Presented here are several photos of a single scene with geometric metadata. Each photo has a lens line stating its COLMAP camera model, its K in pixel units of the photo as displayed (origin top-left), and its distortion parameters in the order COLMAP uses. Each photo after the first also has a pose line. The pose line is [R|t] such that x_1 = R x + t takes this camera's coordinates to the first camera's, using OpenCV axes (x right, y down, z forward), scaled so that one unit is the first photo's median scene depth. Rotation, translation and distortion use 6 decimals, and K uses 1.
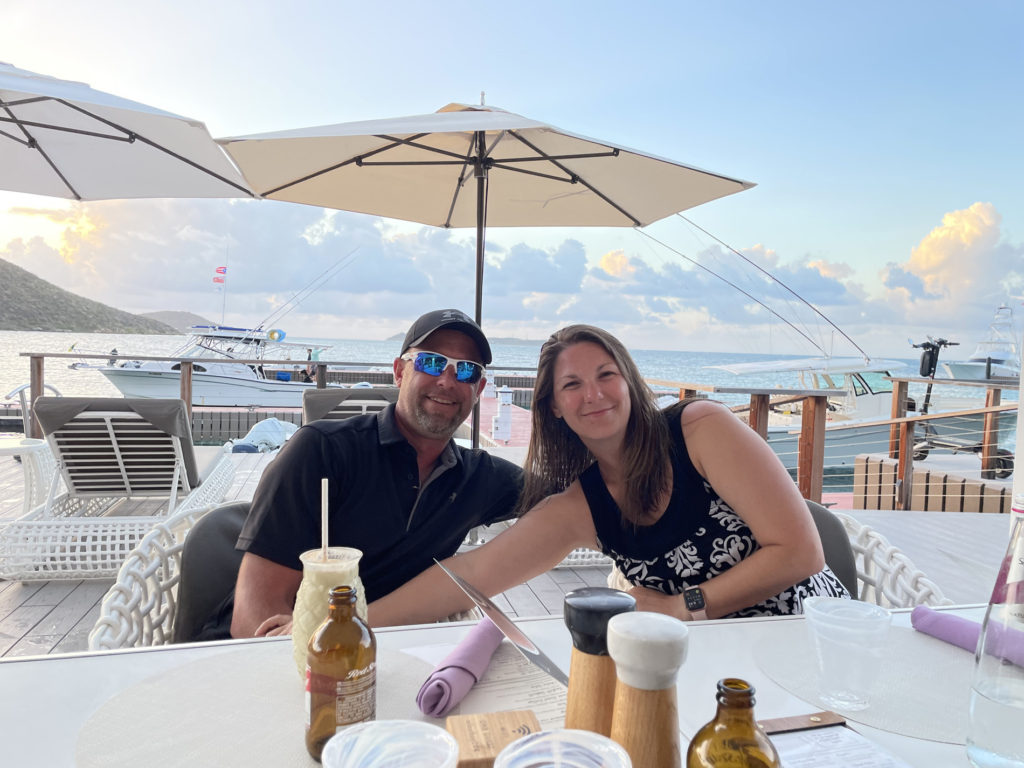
lens RADIAL K [[771.0, 0, 518.7], [0, 771.0, 390.0], [0, 0, 1]] dist [0.094002, -0.117907]
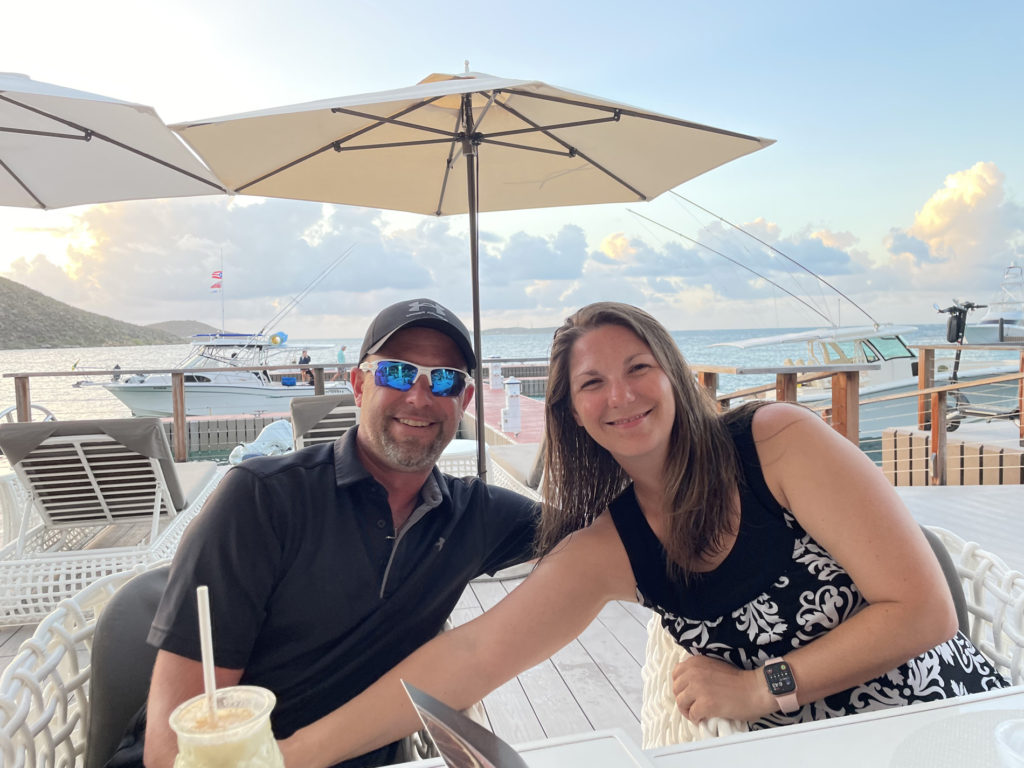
lens RADIAL K [[760.7, 0, 515.8], [0, 760.7, 385.1], [0, 0, 1]] dist [0.087559, -0.109955]
pose [[0.998194, -0.058213, -0.014815, 0.002486], [0.058345, 0.998259, 0.008673, -0.007076], [0.014284, -0.009521, 0.999853, 0.082919]]
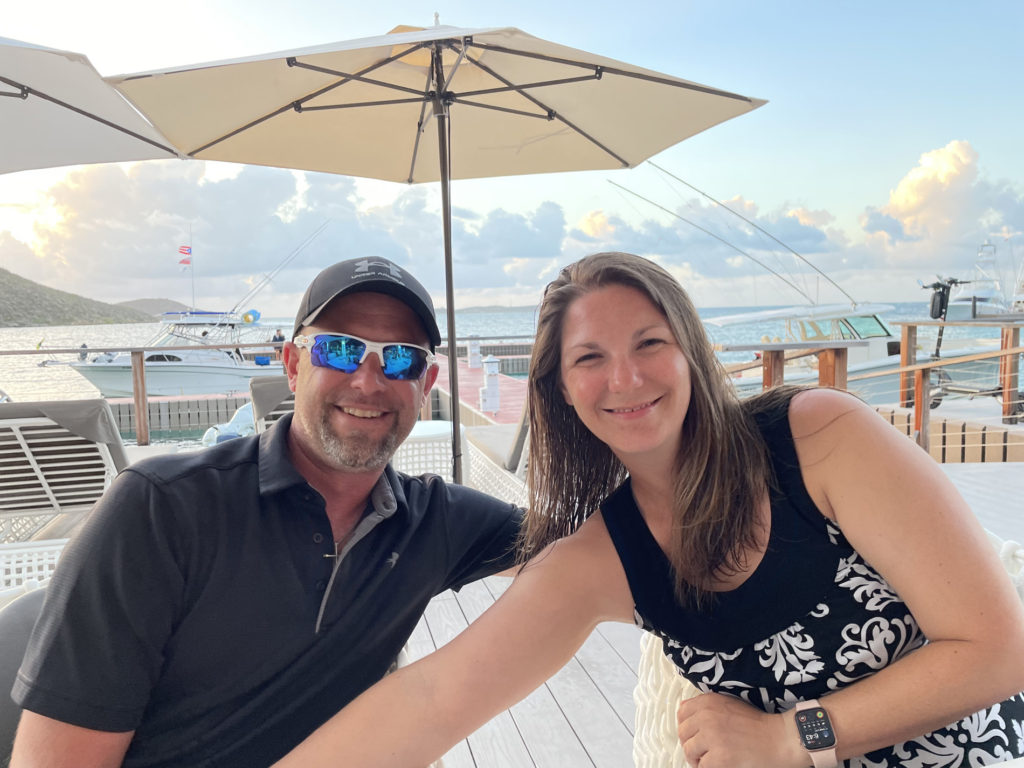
lens RADIAL K [[755.5, 0, 517.1], [0, 755.5, 386.2], [0, 0, 1]] dist [0.085047, -0.108968]
pose [[0.998038, -0.061294, 0.012811, 0.004453], [0.060741, 0.997356, 0.039895, -0.006069], [-0.015223, -0.039038, 0.999122, 0.130914]]
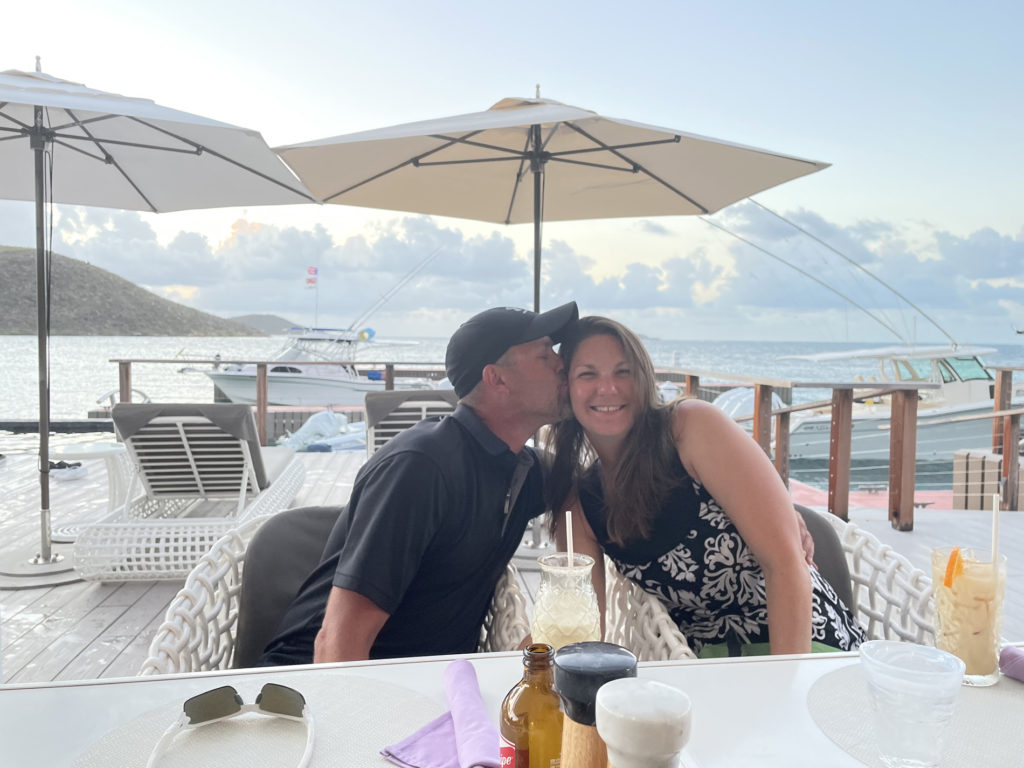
lens RADIAL K [[773.4, 0, 506.0], [0, 773.4, 381.7], [0, 0, 1]] dist [0.088370, -0.115747]
pose [[0.993263, -0.016724, -0.114669, 0.017002], [0.016337, 0.999857, -0.004312, -0.005356], [0.114724, 0.002410, 0.993394, 0.019552]]
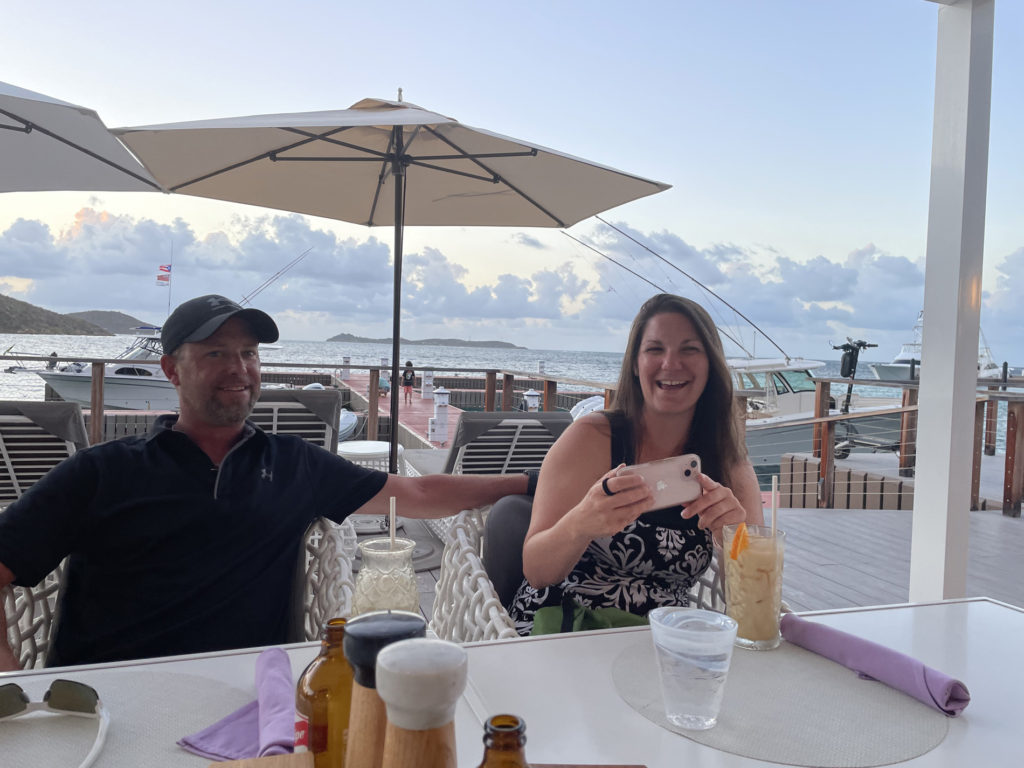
lens RADIAL K [[769.5, 0, 518.7], [0, 769.5, 375.0], [0, 0, 1]] dist [0.089569, -0.112908]
pose [[0.997674, -0.001177, 0.068159, 0.030189], [0.002617, 0.999775, -0.021051, 0.000545], [-0.068118, 0.021180, 0.997452, 0.014734]]
